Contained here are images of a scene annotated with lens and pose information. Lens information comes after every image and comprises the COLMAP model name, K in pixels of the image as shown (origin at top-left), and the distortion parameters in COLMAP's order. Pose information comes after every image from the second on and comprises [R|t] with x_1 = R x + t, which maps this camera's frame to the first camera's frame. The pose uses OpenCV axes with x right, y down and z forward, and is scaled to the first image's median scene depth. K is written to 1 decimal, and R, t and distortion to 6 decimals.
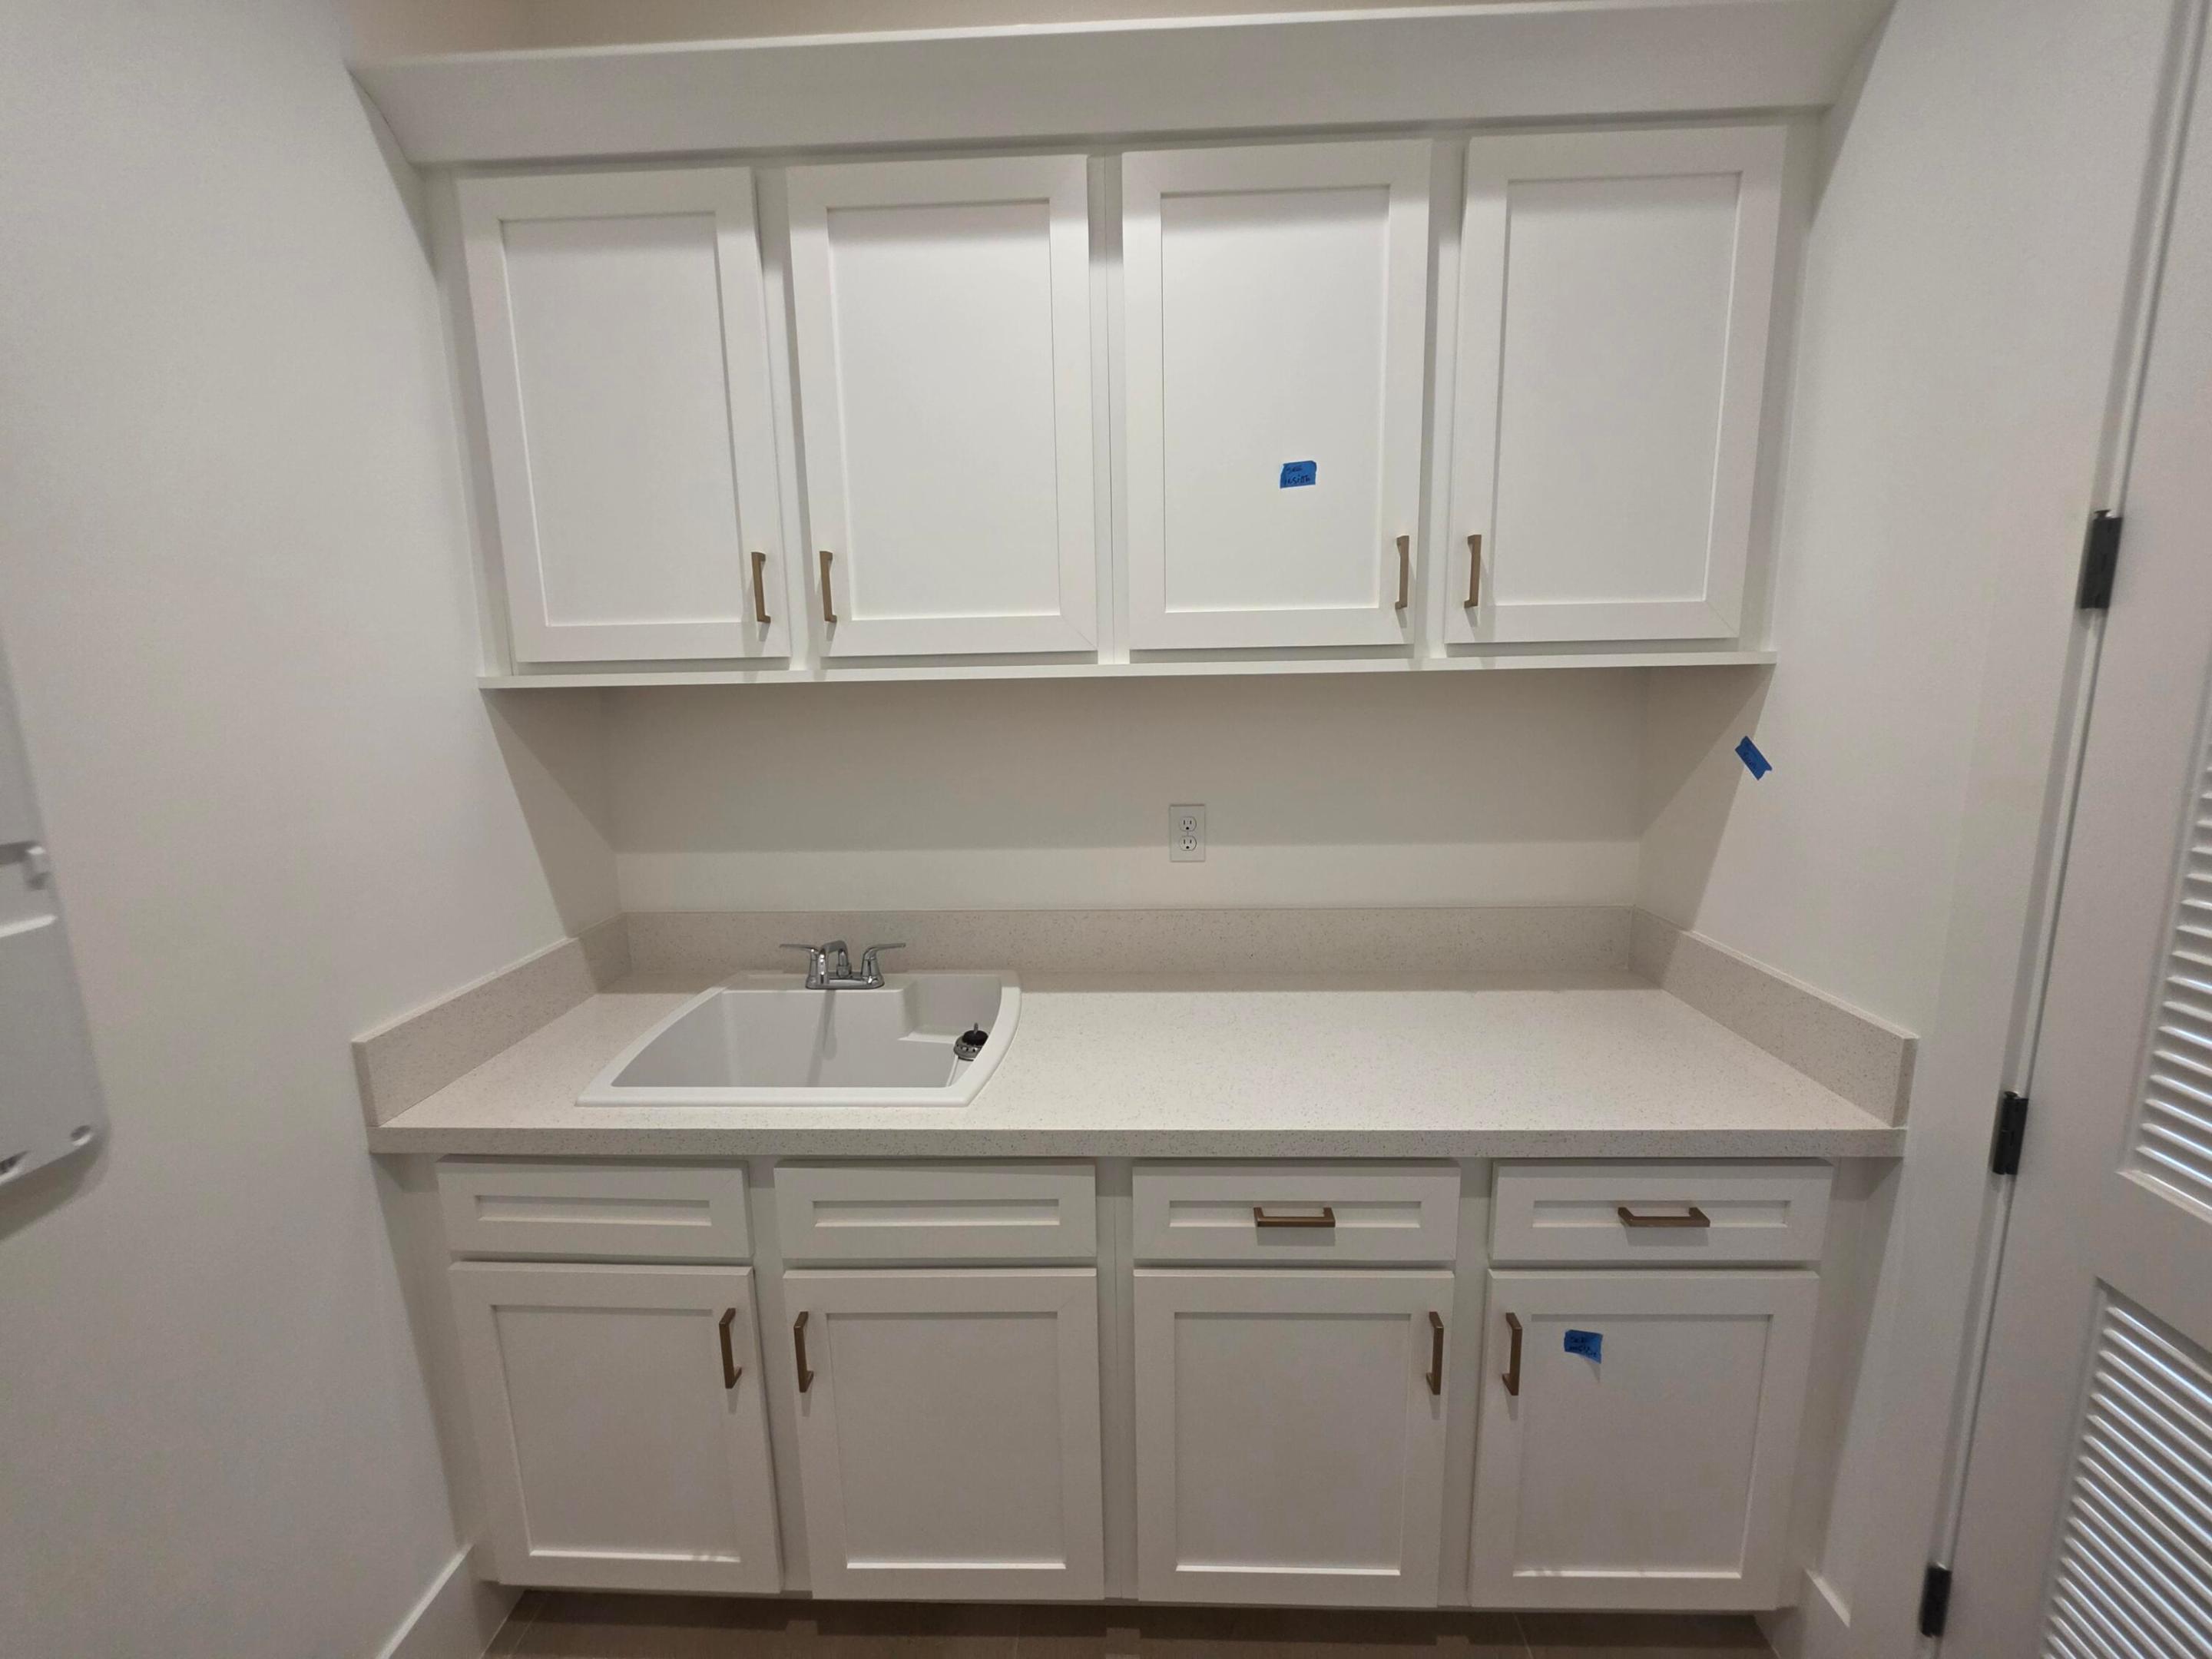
lens RADIAL K [[776.0, 0, 1107.2], [0, 776.0, 822.9], [0, 0, 1]] dist [-0.002531, -0.000030]
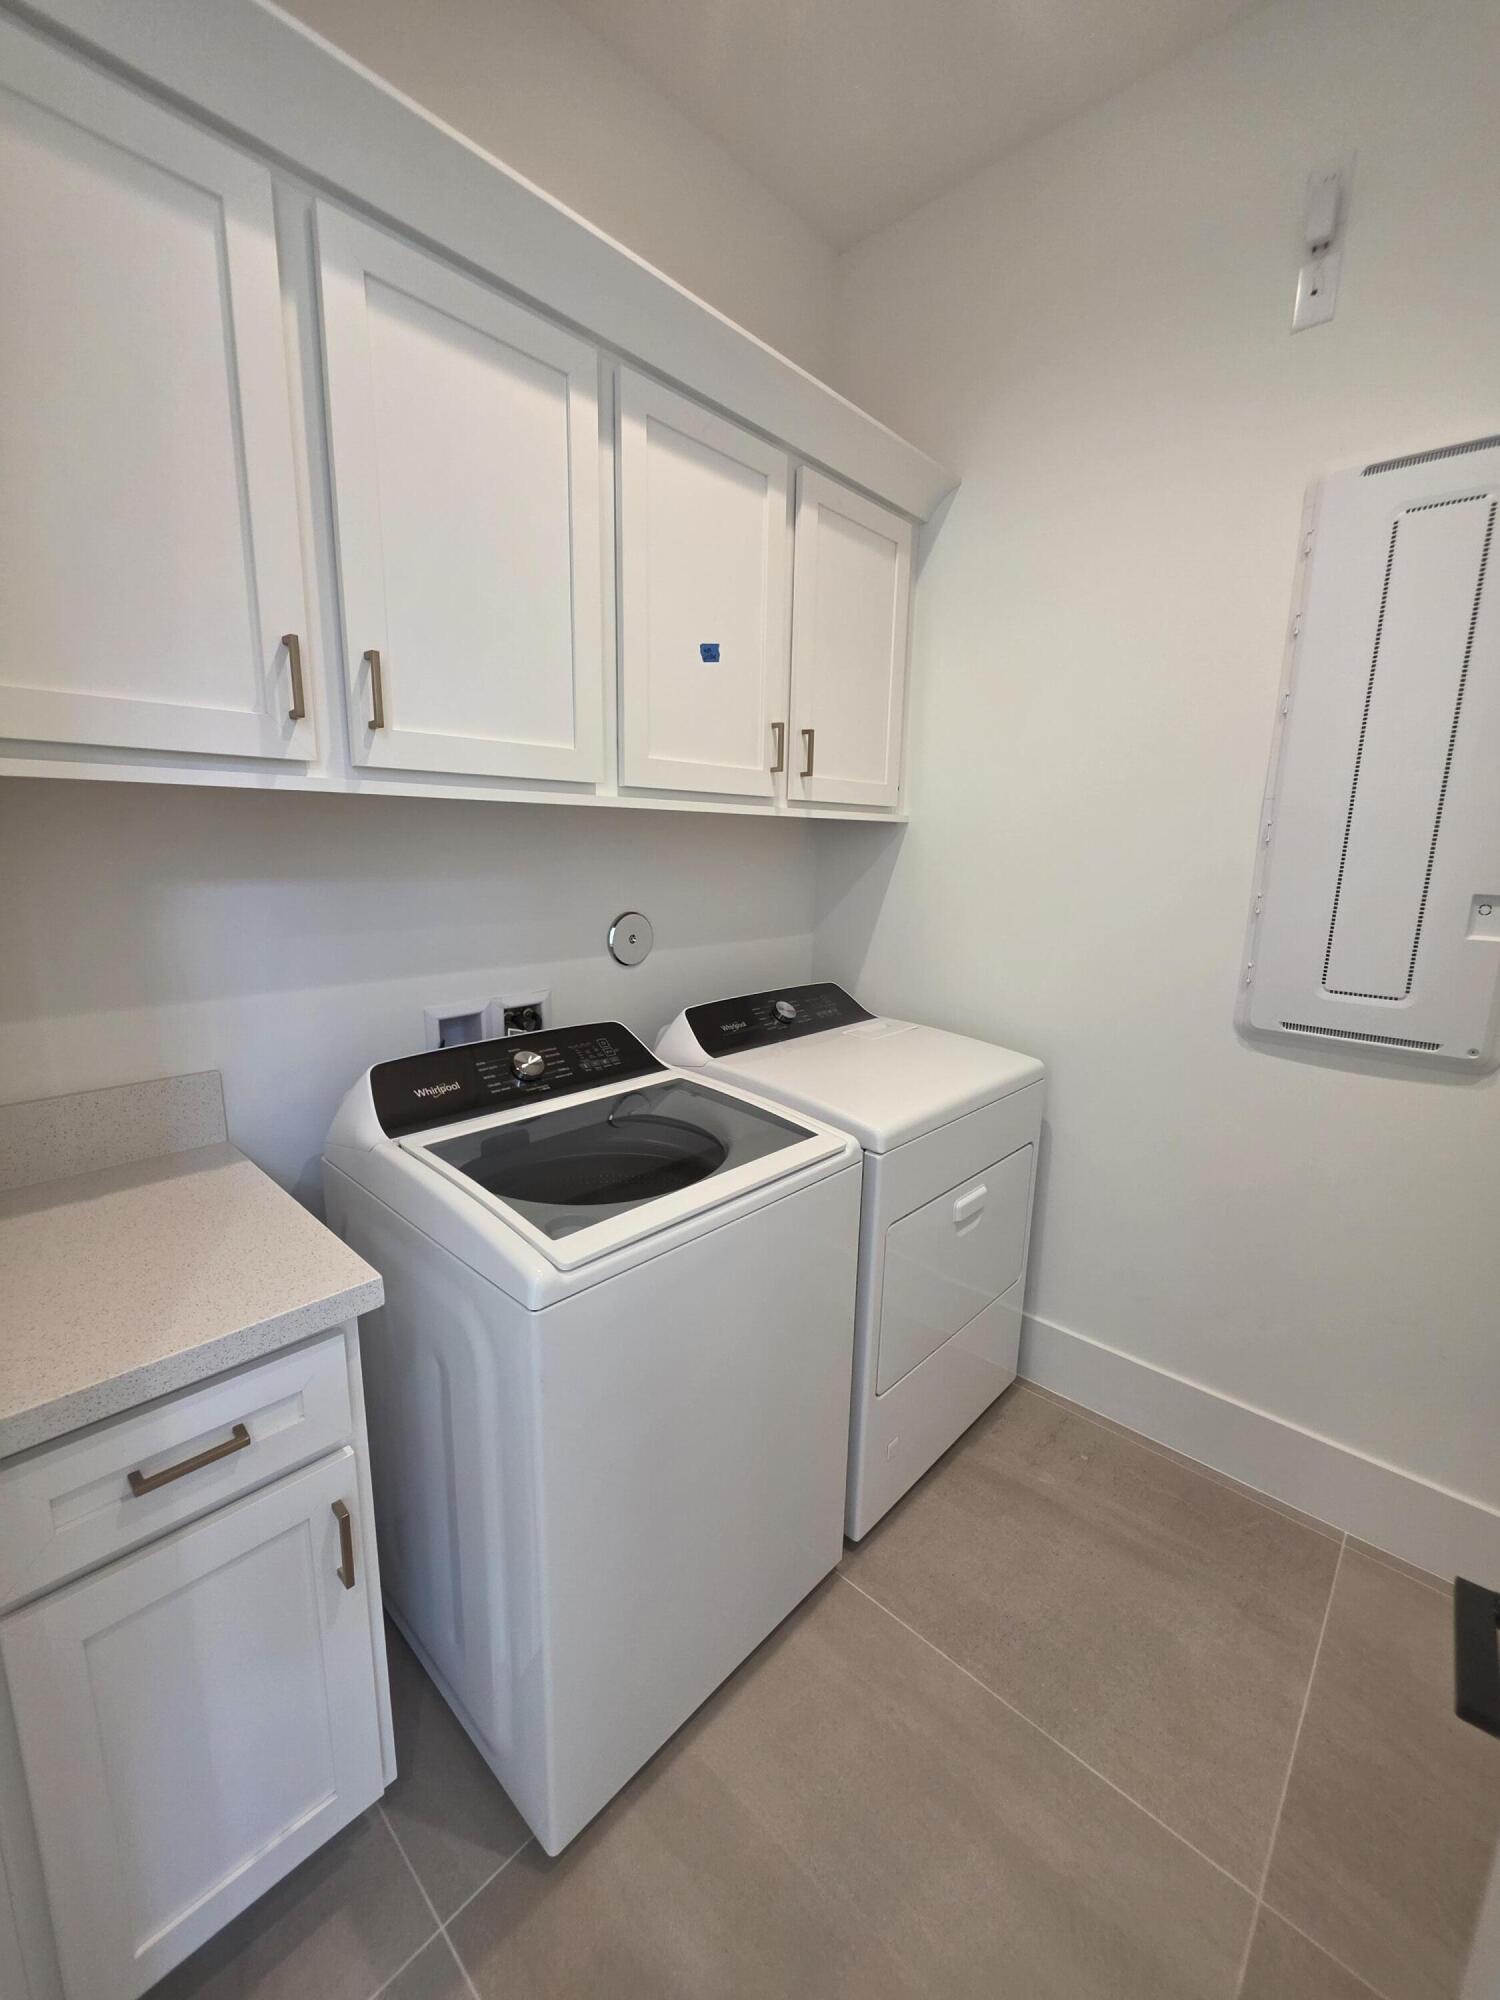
lens RADIAL K [[808.0, 0, 749.3], [0, 808.0, 1001.3], [0, 0, 1]] dist [-0.004019, -0.000500]
pose [[0.651321, -0.119195, 0.749382, -0.818902], [0.076485, 0.992868, 0.091447, 0.008543], [-0.754938, -0.002245, 0.655792, 0.035730]]
